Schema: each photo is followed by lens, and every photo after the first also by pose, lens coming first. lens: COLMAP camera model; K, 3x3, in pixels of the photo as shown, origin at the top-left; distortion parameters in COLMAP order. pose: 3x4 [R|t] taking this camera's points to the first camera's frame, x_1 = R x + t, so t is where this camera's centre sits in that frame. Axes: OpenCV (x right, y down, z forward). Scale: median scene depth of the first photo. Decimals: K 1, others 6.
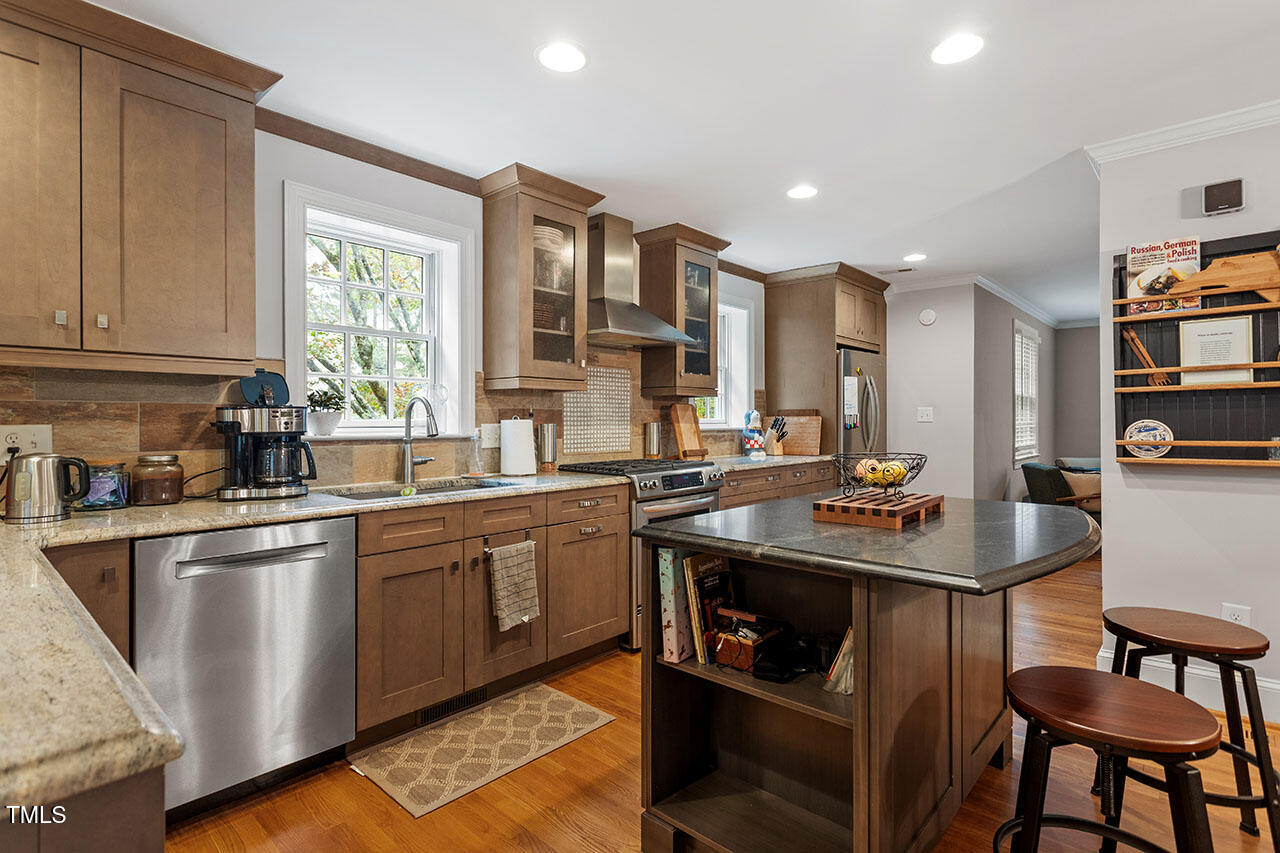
lens RADIAL K [[621.5, 0, 641.7], [0, 621.5, 418.9], [0, 0, 1]] dist [0.004848, 0.000970]
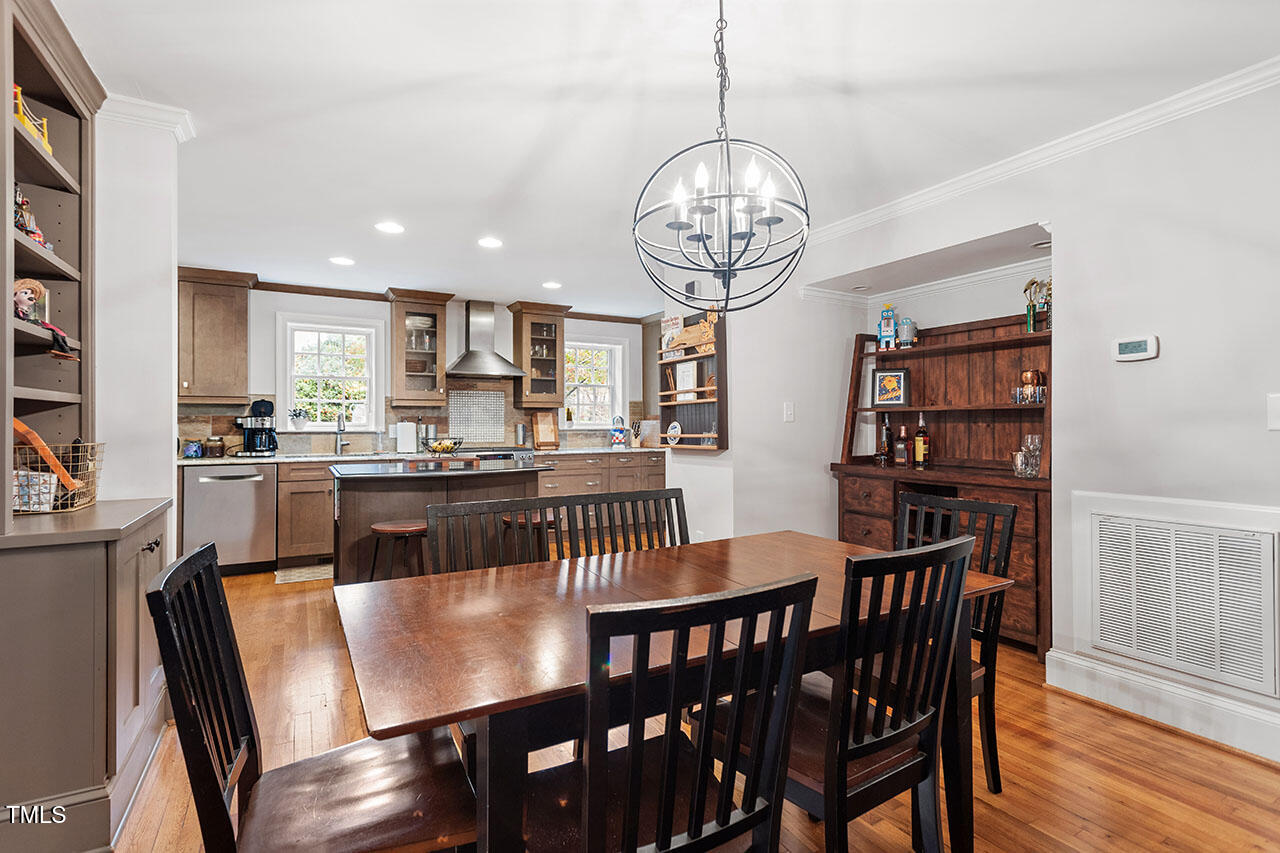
lens RADIAL K [[621.5, 0, 647.1], [0, 621.5, 424.9], [0, 0, 1]] dist [0.004848, 0.000970]
pose [[0.945980, -0.000007, -0.324226, 1.269057], [0.001080, 0.999995, 0.003130, 0.004094], [0.324224, -0.003311, 0.945974, -0.591212]]
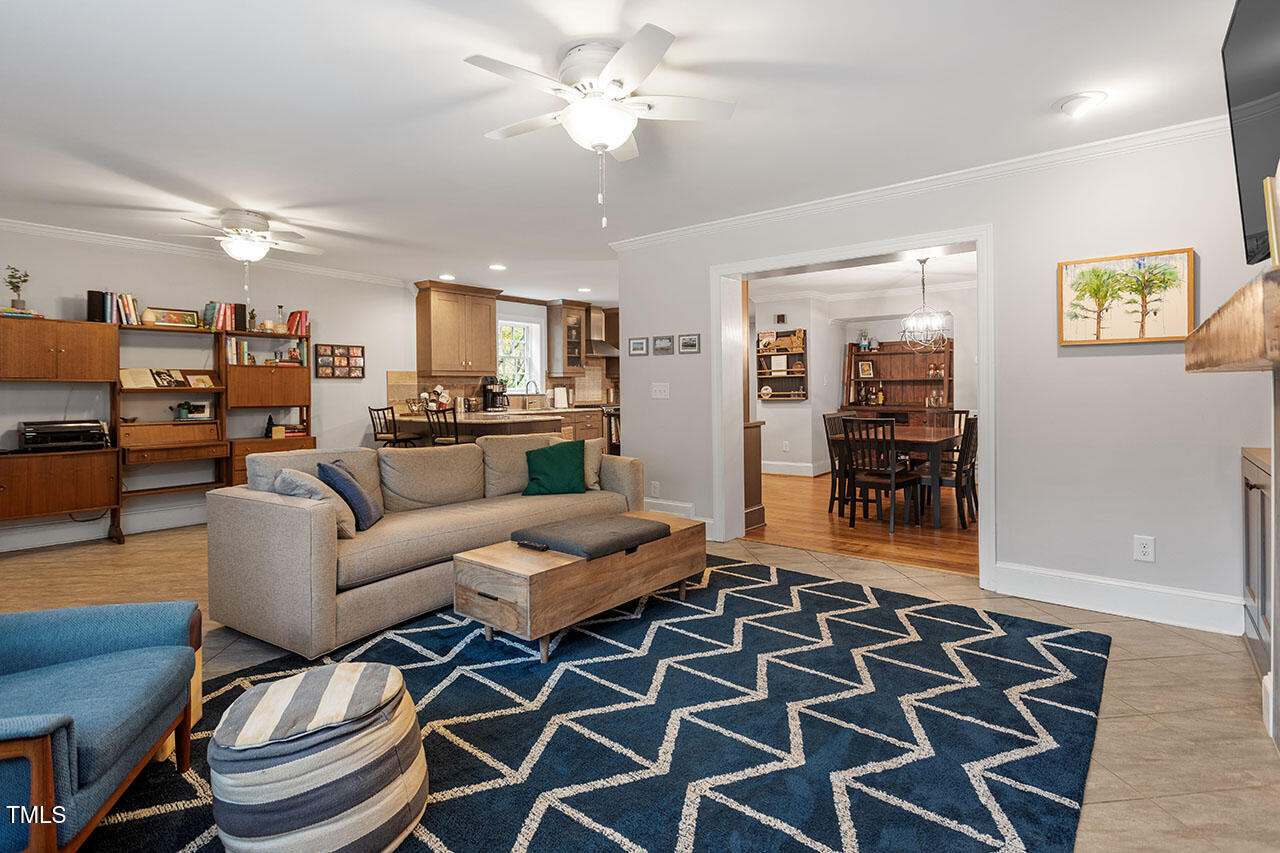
lens RADIAL K [[621.5, 0, 644.5], [0, 621.5, 388.2], [0, 0, 1]] dist [0.004848, 0.000970]
pose [[0.998141, -0.008131, 0.060406, 0.001852], [0.008139, 0.999967, 0.000111, 0.006255], [-0.060404, 0.000380, 0.998174, -2.098967]]
